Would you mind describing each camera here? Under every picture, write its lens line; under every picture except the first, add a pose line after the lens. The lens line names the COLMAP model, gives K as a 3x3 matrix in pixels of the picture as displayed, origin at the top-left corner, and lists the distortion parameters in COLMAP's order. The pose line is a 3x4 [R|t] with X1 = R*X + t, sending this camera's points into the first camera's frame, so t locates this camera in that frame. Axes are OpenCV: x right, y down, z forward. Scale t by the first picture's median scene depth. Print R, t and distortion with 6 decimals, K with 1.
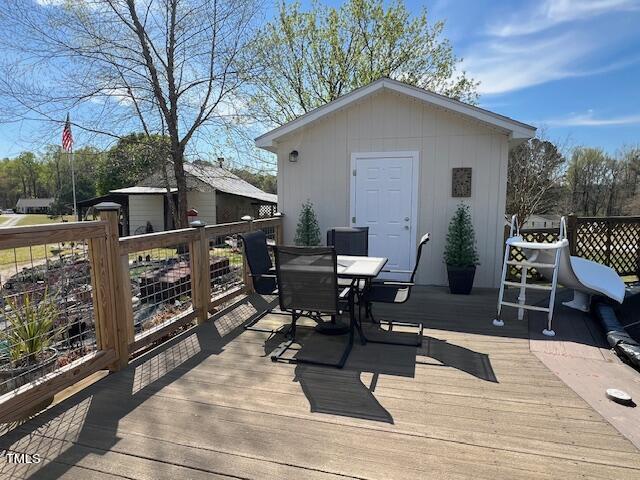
lens RADIAL K [[377.2, 0, 320.0], [0, 377.2, 240.0], [0, 0, 1]] dist [-0.000677, 0.000139]
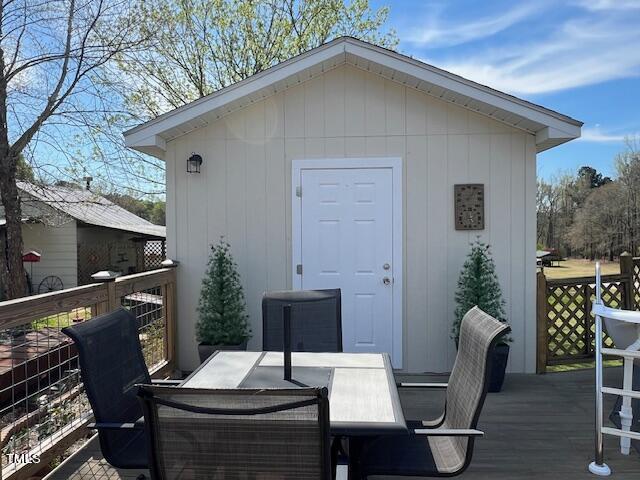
lens RADIAL K [[464.3, 0, 312.8], [0, 464.3, 238.7], [0, 0, 1]] dist [0.000064, -0.005348]
pose [[0.983117, -0.013826, 0.182455, -0.022764], [0.030376, 0.995638, -0.088223, -0.037248], [-0.180440, 0.092275, 0.979248, 0.274134]]
